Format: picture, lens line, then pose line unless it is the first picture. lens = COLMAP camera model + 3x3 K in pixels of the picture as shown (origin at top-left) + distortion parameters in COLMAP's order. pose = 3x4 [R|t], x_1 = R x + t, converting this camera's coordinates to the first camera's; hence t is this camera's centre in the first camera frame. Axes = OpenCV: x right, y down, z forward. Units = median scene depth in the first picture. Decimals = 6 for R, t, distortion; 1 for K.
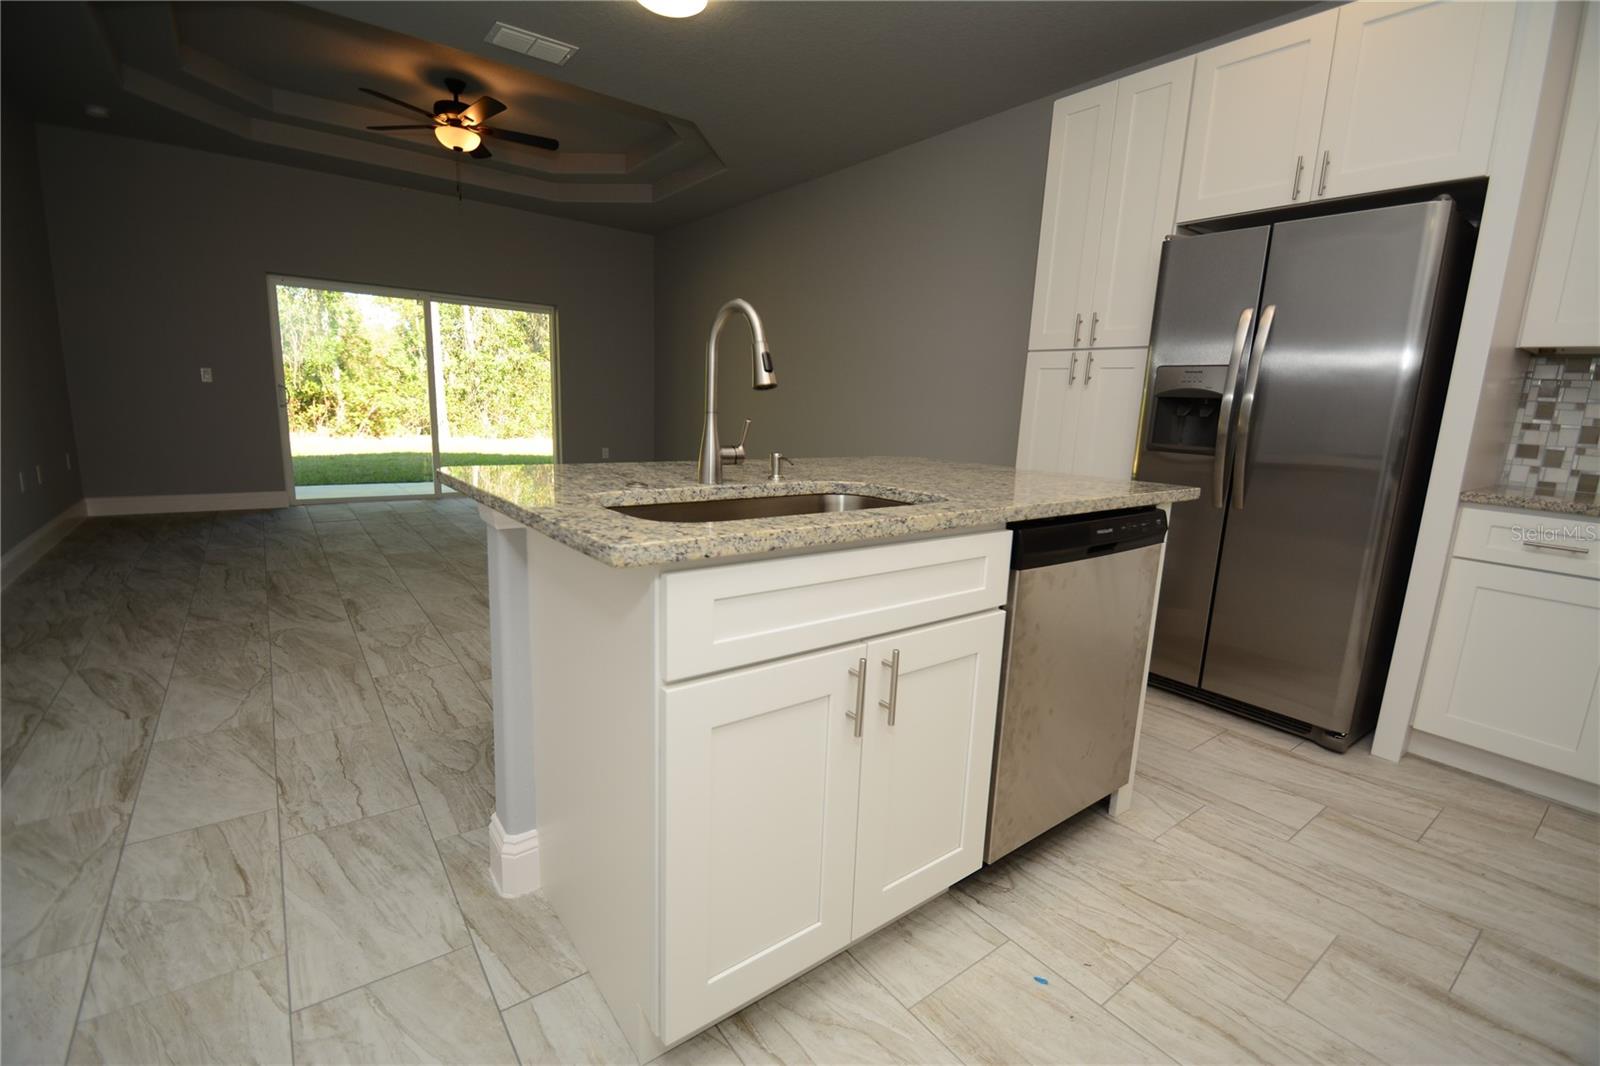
lens RADIAL K [[704.3, 0, 804.3], [0, 704.3, 538.2], [0, 0, 1]] dist [0.015299, -0.016717]
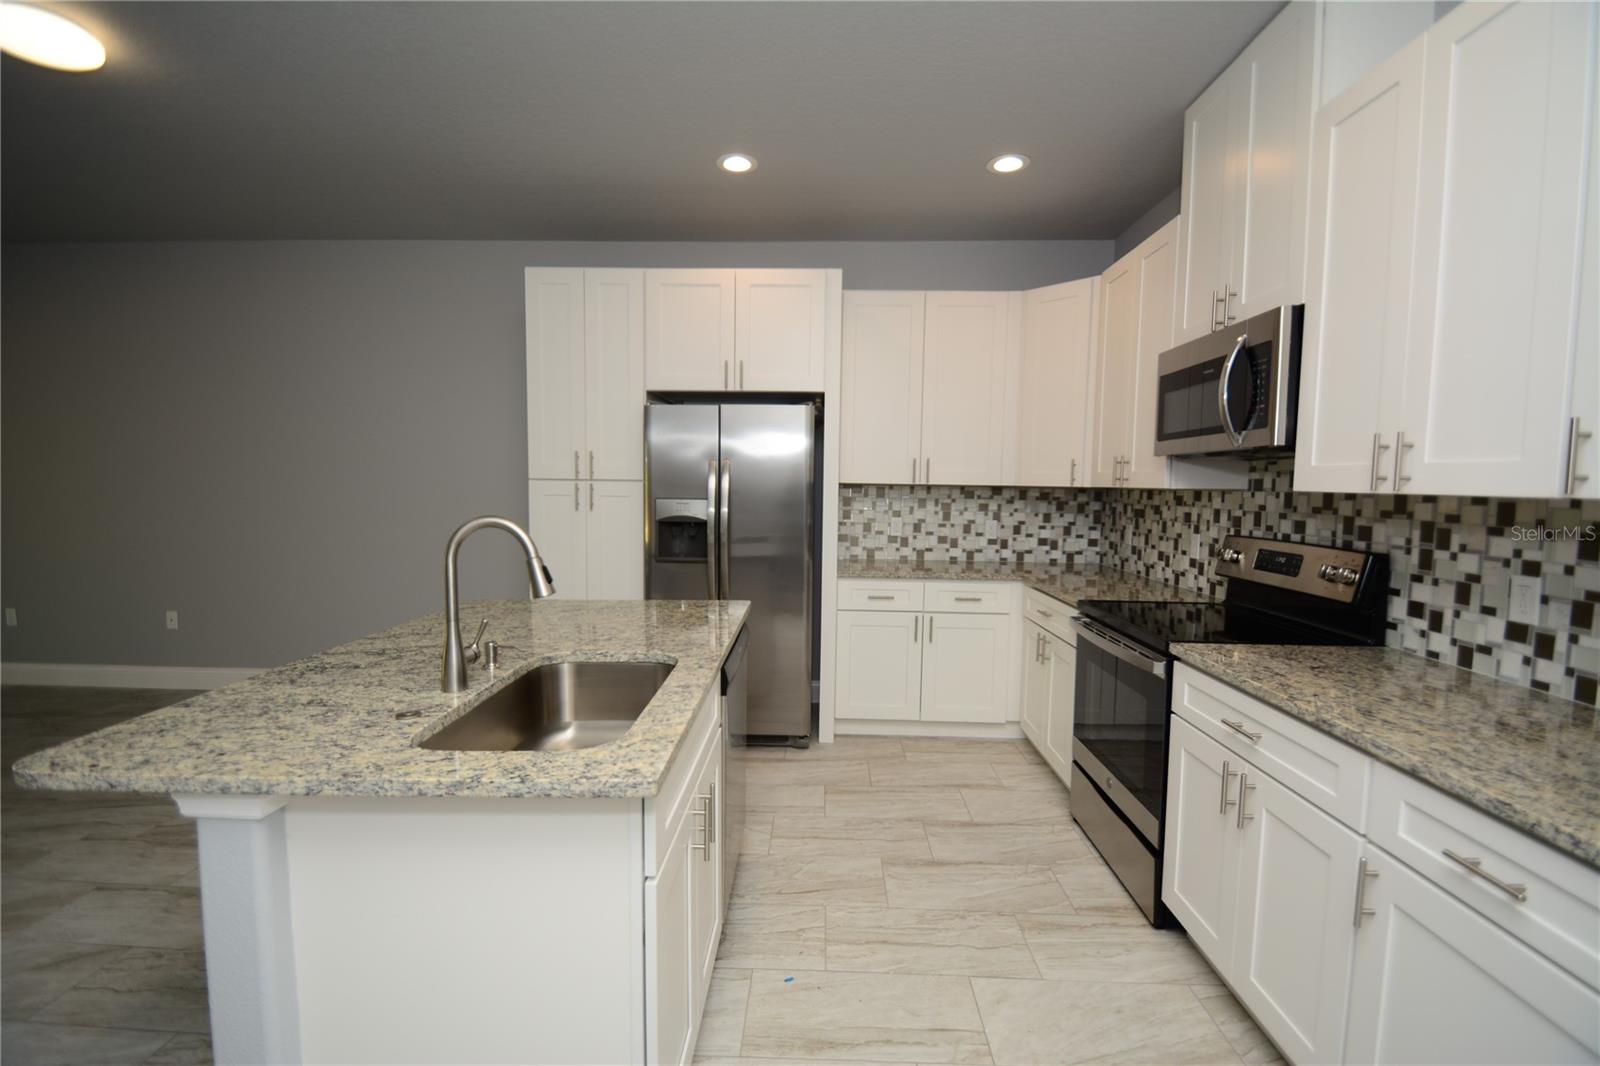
lens RADIAL K [[704.3, 0, 804.3], [0, 704.3, 538.2], [0, 0, 1]] dist [0.015299, -0.016717]
pose [[0.627370, -0.097539, 0.772588, -0.289759], [0.163664, 0.986481, -0.008358, -0.100906], [-0.761328, 0.131688, 0.634852, -0.015314]]
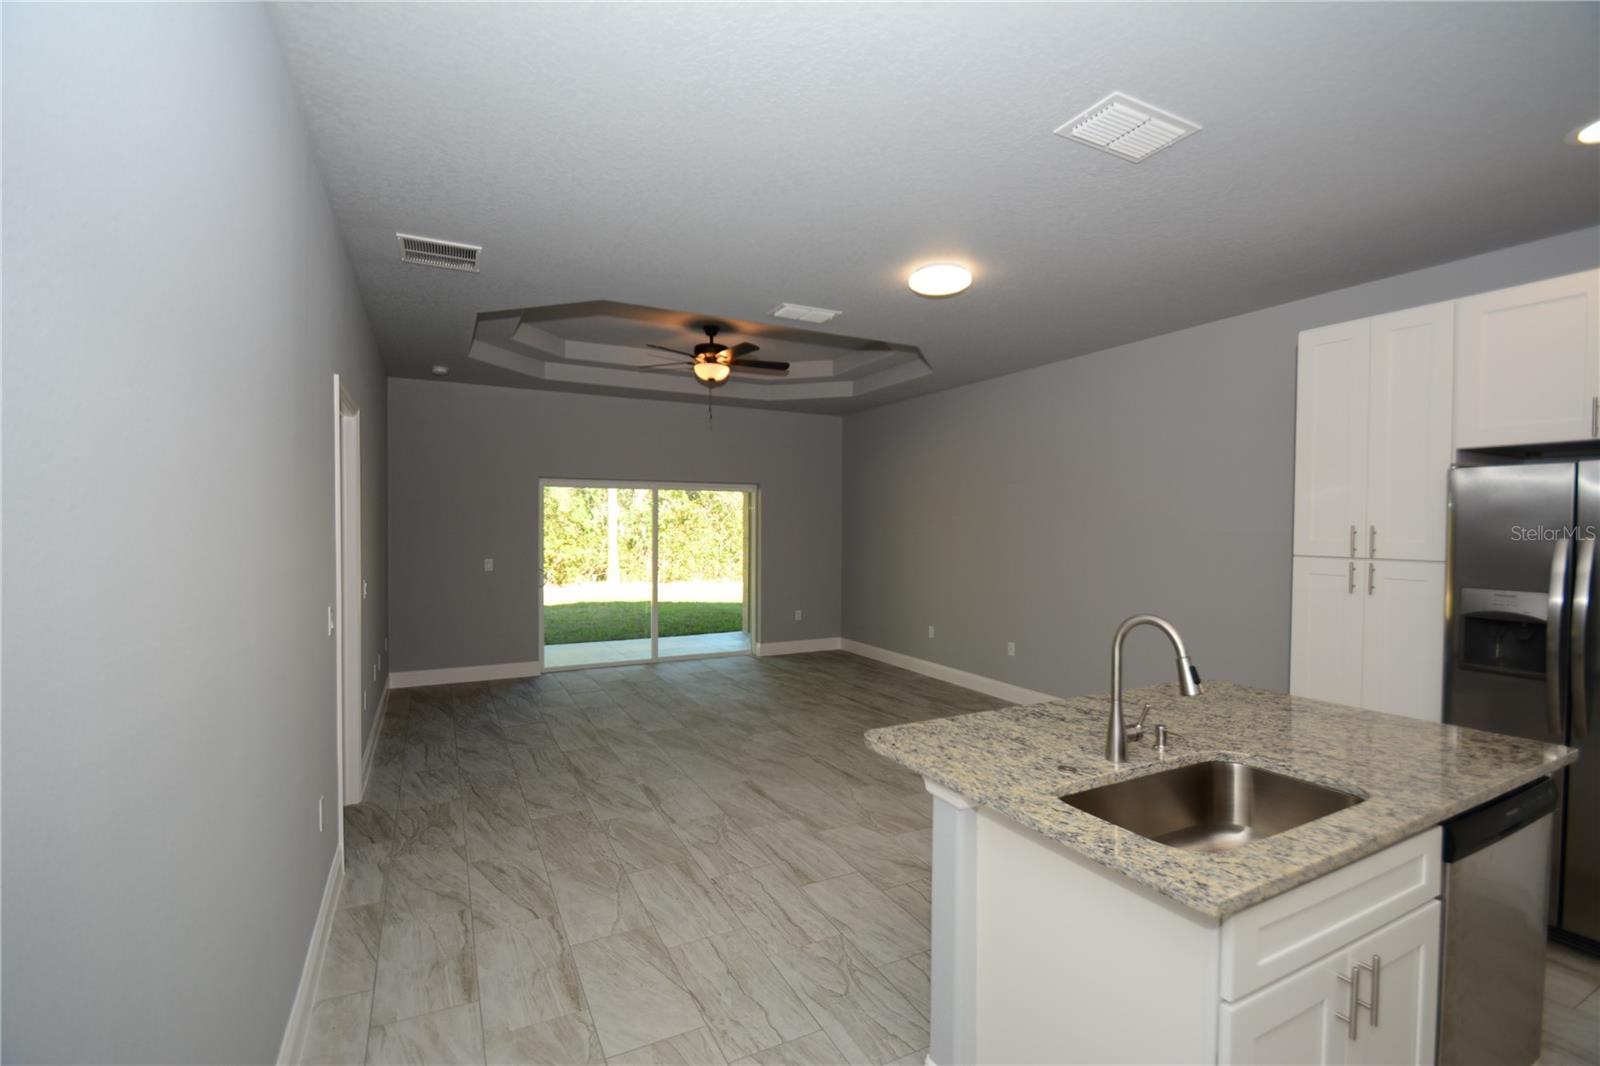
lens RADIAL K [[711.3, 0, 804.7], [0, 711.3, 538.3], [0, 0, 1]] dist [0.029201, -0.029541]
pose [[0.984505, -0.033138, -0.172199, -0.214116], [0.002459, 0.984495, -0.175398, -0.116863], [0.175342, 0.172257, 0.969321, -0.145436]]
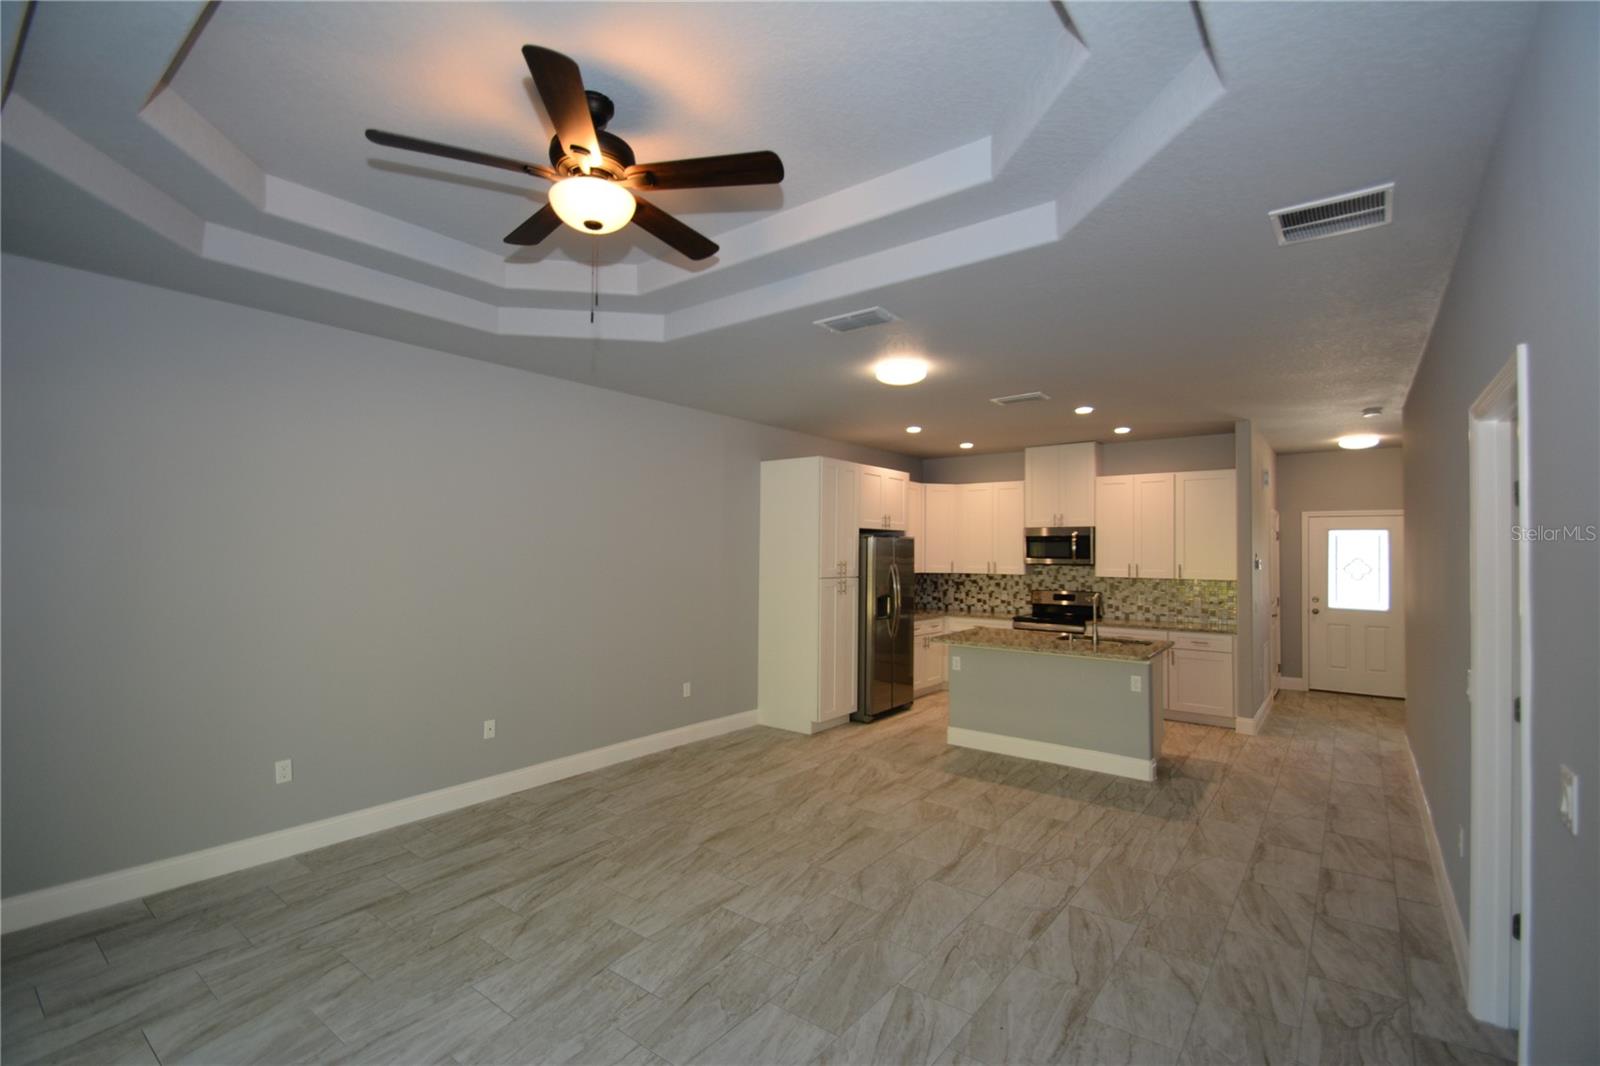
lens RADIAL K [[711.3, 0, 804.7], [0, 711.3, 538.3], [0, 0, 1]] dist [0.029201, -0.029541]
pose [[-0.265667, -0.024338, 0.963758, -1.585585], [0.165608, 0.983669, 0.070492, -0.543032], [-0.949734, 0.178333, -0.257297, 1.608360]]
